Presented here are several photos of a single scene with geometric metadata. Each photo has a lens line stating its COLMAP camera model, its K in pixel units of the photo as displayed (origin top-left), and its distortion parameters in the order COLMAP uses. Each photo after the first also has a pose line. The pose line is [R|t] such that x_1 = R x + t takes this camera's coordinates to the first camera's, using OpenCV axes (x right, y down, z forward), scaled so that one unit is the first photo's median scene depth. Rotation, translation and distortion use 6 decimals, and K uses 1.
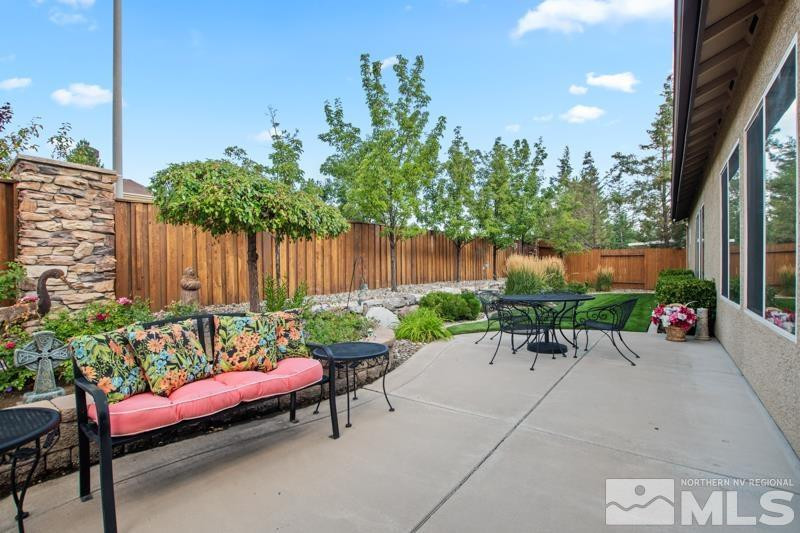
lens RADIAL K [[362.3, 0, 402.5], [0, 362.3, 268.4], [0, 0, 1]] dist [-0.018361, 0.000239]
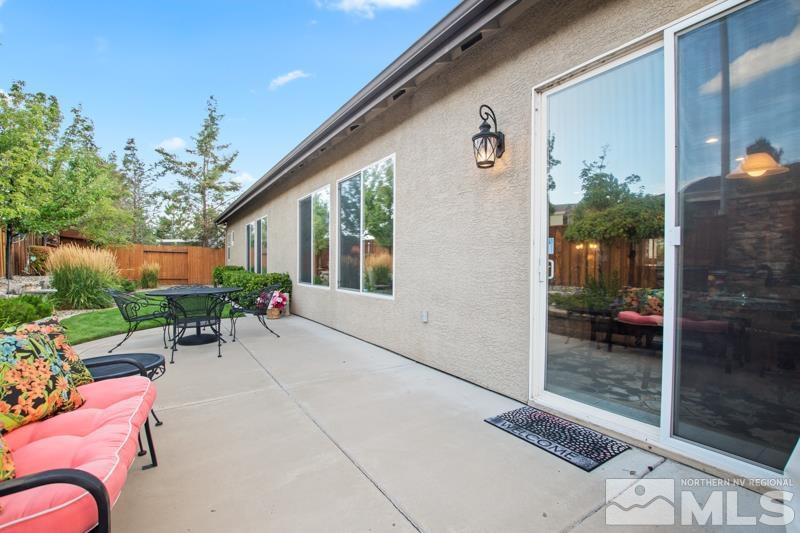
lens RADIAL K [[362.3, 0, 405.5], [0, 362.3, 267.8], [0, 0, 1]] dist [-0.018361, 0.000239]
pose [[0.333270, 0.002765, 0.942828, -0.130726], [-0.008996, 0.999960, 0.000247, 0.002926], [-0.942789, -0.008563, 0.333281, 0.034133]]
